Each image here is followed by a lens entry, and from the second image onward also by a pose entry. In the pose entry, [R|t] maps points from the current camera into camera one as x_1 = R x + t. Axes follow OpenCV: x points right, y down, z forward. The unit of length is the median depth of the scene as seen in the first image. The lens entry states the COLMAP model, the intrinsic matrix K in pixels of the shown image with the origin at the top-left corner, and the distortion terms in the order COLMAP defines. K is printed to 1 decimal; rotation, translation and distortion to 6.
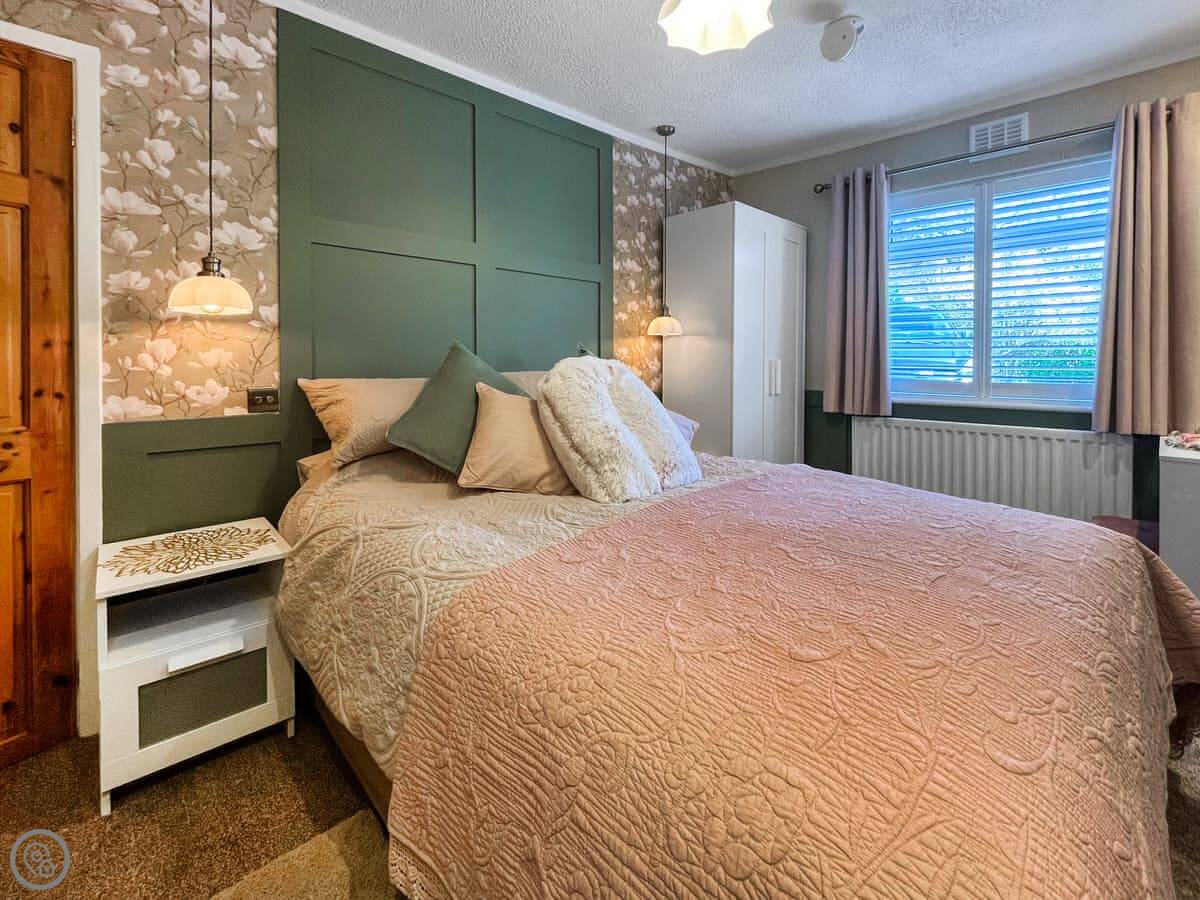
lens RADIAL K [[1052.4, 0, 600.0], [0, 1052.4, 450.0], [0, 0, 1]] dist [-0.103992, 0.014709]
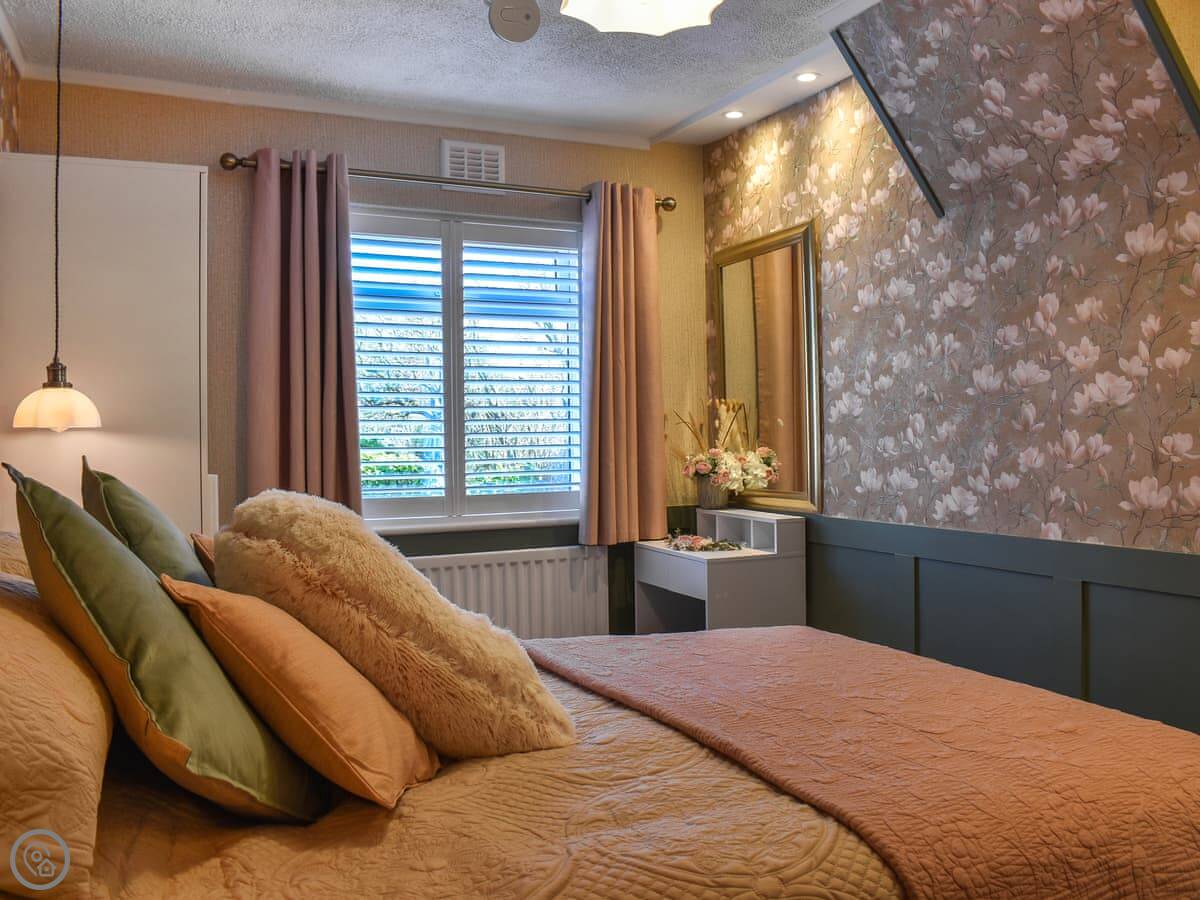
lens RADIAL K [[1052.4, 0, 600.0], [0, 1052.4, 450.0], [0, 0, 1]] dist [-0.103992, 0.014709]
pose [[0.073041, 0.005256, 0.997315, -0.371150], [0.095905, 0.995315, -0.012269, -0.081841], [-0.992707, 0.096543, 0.072195, 0.888615]]
